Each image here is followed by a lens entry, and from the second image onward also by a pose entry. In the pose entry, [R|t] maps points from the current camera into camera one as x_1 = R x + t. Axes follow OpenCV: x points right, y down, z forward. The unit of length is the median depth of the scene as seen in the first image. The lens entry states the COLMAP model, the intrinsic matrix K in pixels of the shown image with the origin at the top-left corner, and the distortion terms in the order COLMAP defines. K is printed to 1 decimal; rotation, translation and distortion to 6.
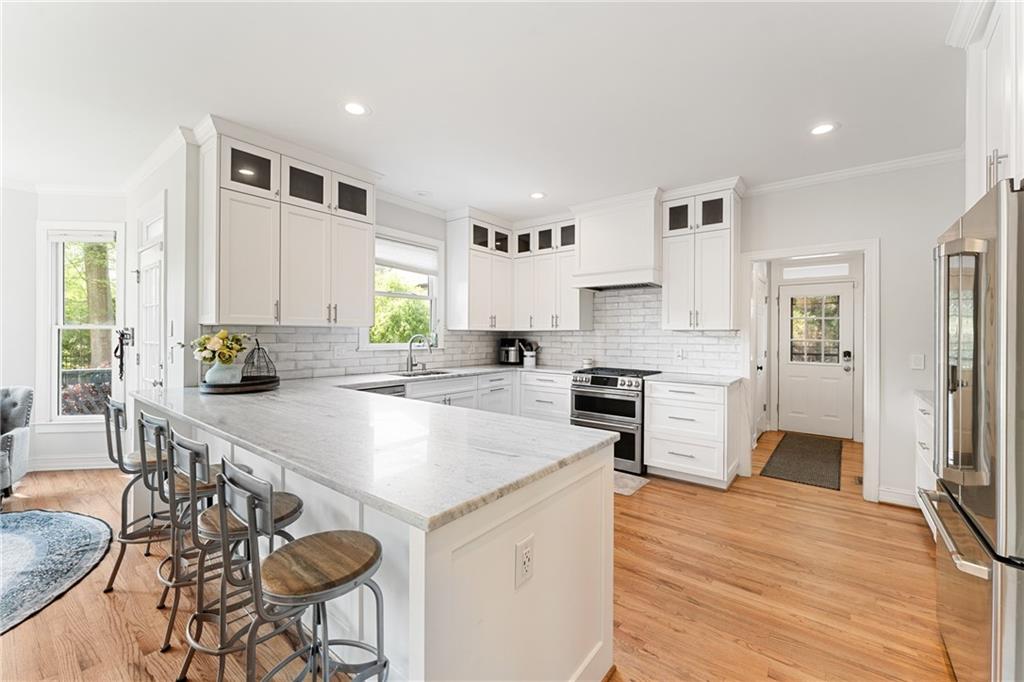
lens RADIAL K [[411.4, 0, 511.9], [0, 411.4, 335.8], [0, 0, 1]] dist [-0.002390, -0.000382]
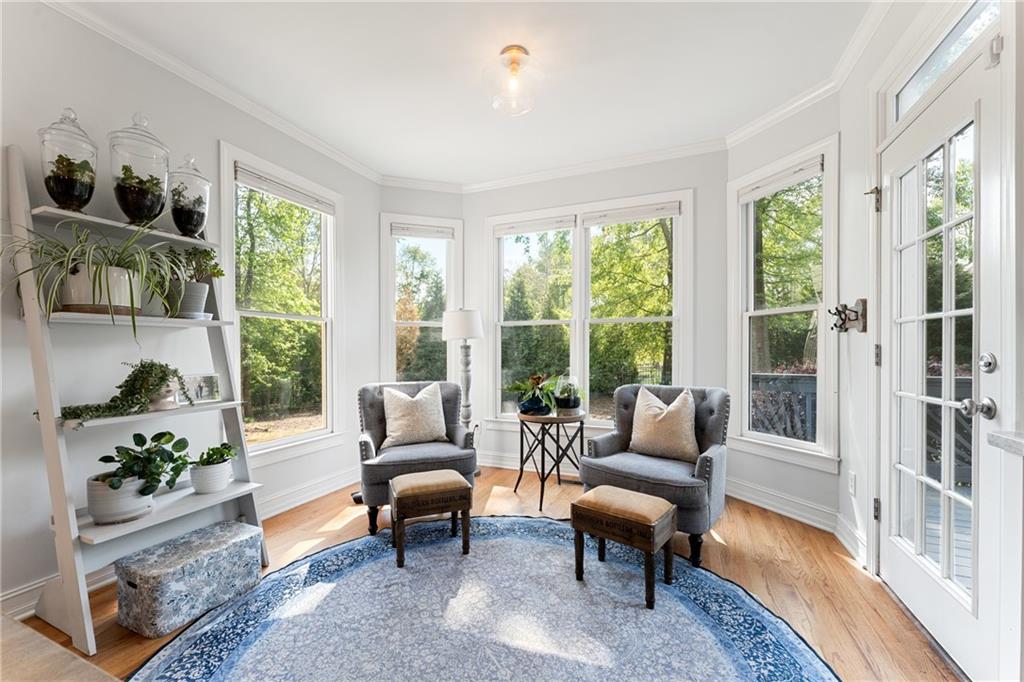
lens RADIAL K [[411.4, 0, 511.5], [0, 411.4, 356.9], [0, 0, 1]] dist [-0.002390, -0.000382]
pose [[0.262357, 0.008076, -0.964937, -0.450476], [0.005571, 0.999936, 0.009883, 0.044409], [0.964955, -0.007969, 0.262295, 0.347235]]
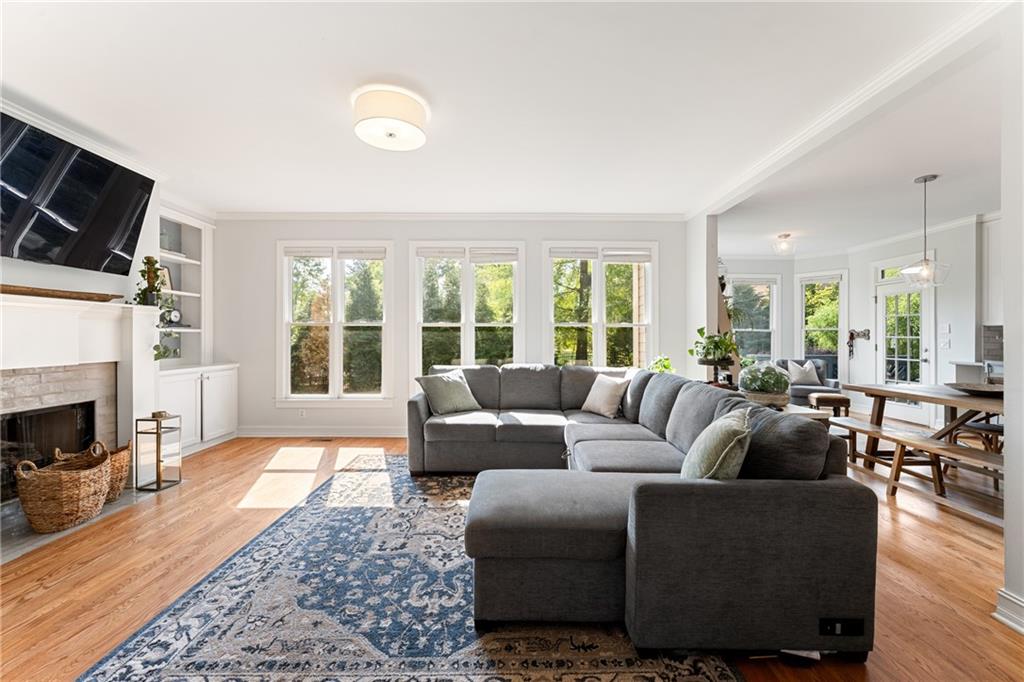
lens RADIAL K [[411.4, 0, 510.9], [0, 411.4, 337.0], [0, 0, 1]] dist [-0.002390, -0.000382]
pose [[0.615851, -0.003877, -0.787853, -0.430108], [-0.001771, 0.999979, -0.006305, 0.023037], [0.787860, 0.005278, 0.615831, -1.108860]]
